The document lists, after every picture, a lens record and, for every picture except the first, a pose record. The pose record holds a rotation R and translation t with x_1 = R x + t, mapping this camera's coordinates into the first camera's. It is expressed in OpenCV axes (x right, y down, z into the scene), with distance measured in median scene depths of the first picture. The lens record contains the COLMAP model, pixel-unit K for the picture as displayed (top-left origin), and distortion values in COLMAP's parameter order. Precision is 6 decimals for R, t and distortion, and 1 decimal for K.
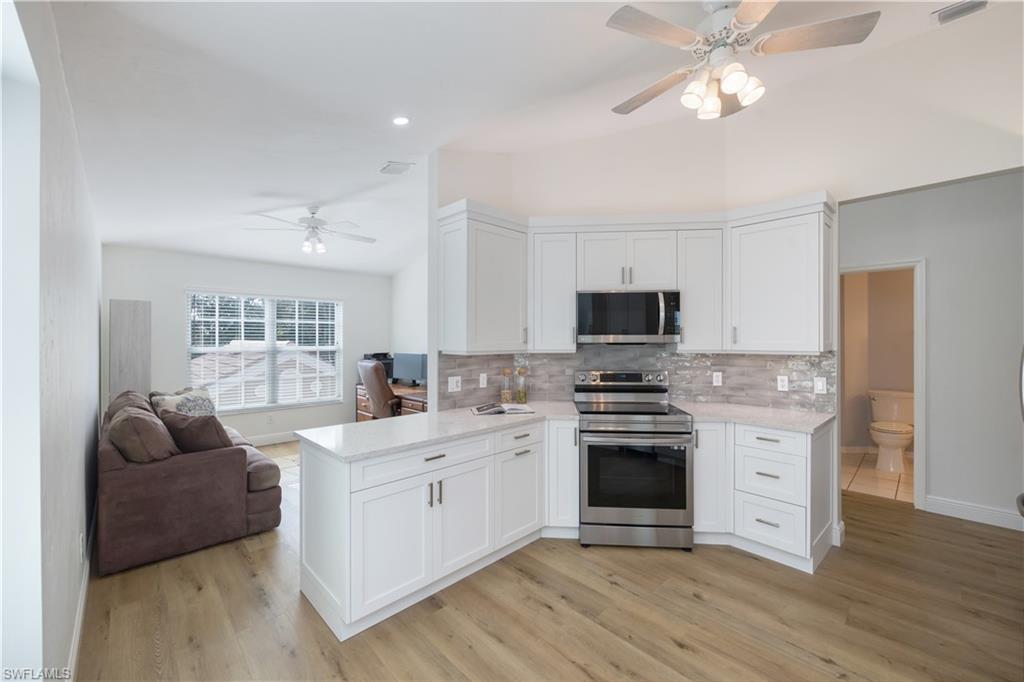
lens RADIAL K [[408.4, 0, 513.3], [0, 408.4, 338.3], [0, 0, 1]] dist [-0.005815, 0.000533]
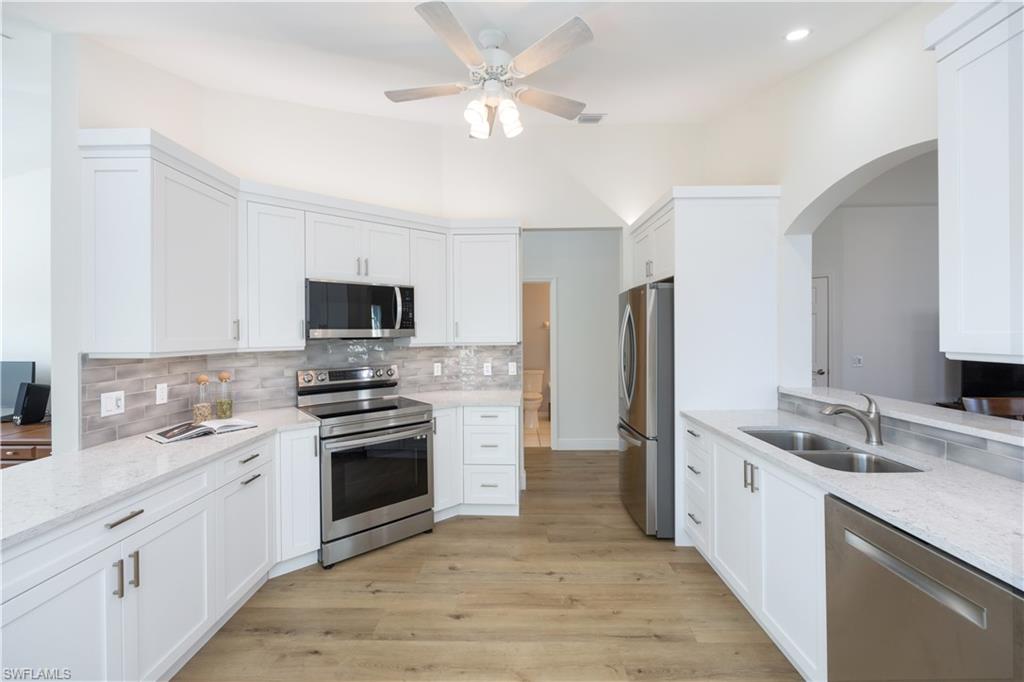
lens RADIAL K [[408.4, 0, 512.8], [0, 408.4, 332.7], [0, 0, 1]] dist [-0.005815, 0.000533]
pose [[0.704917, -0.003292, 0.709282, -0.169254], [0.004659, 0.999989, 0.000012, 0.001330], [-0.709274, 0.003296, 0.704925, 0.090899]]
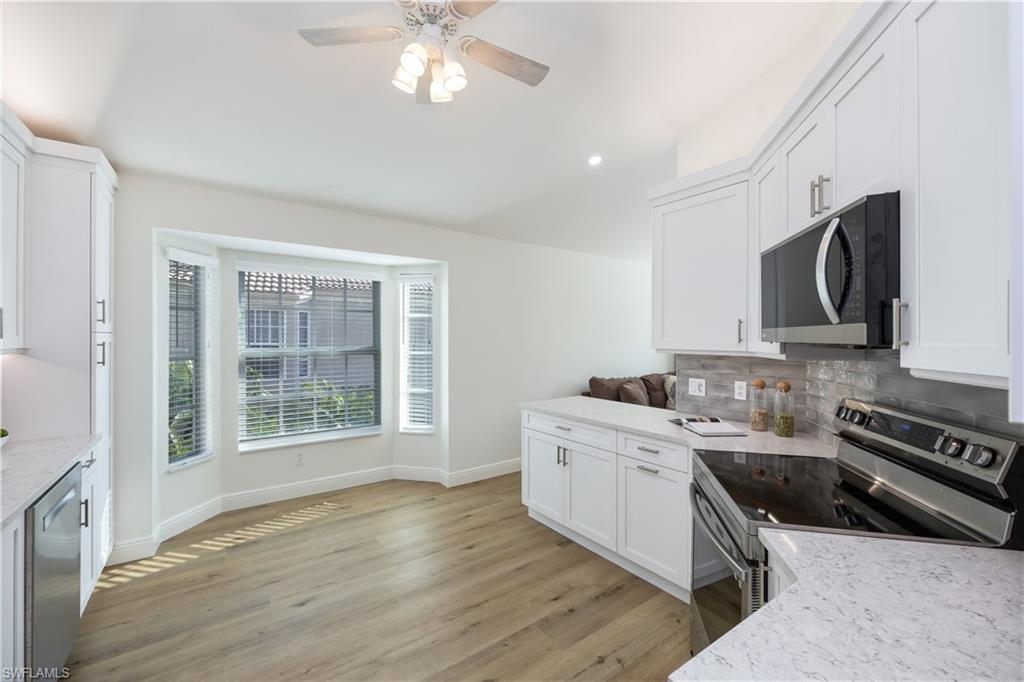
lens RADIAL K [[408.4, 0, 509.0], [0, 408.4, 337.5], [0, 0, 1]] dist [-0.005815, 0.000533]
pose [[-0.151534, 0.001727, -0.988450, 0.867110], [0.000033, 0.999998, 0.001742, 0.004487], [0.988452, 0.000231, -0.151534, 0.809639]]
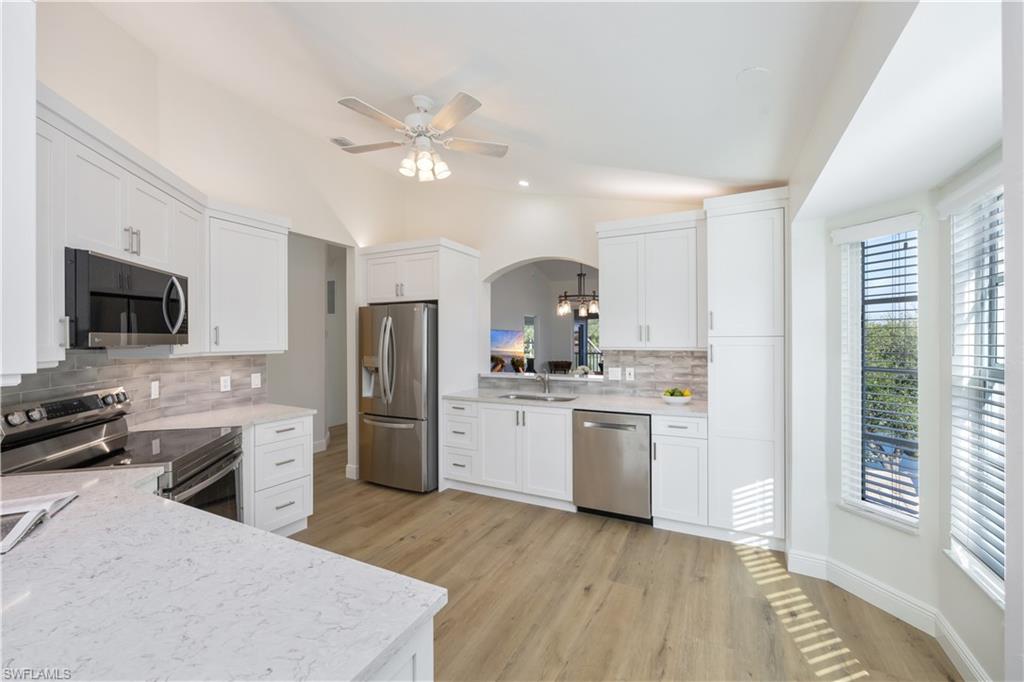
lens RADIAL K [[408.4, 0, 518.9], [0, 408.4, 338.2], [0, 0, 1]] dist [-0.005815, 0.000533]
pose [[-0.328043, 0.006629, 0.944639, -0.593413], [0.002315, 0.999978, -0.006213, 0.005349], [-0.944660, 0.000149, -0.328051, 0.707361]]
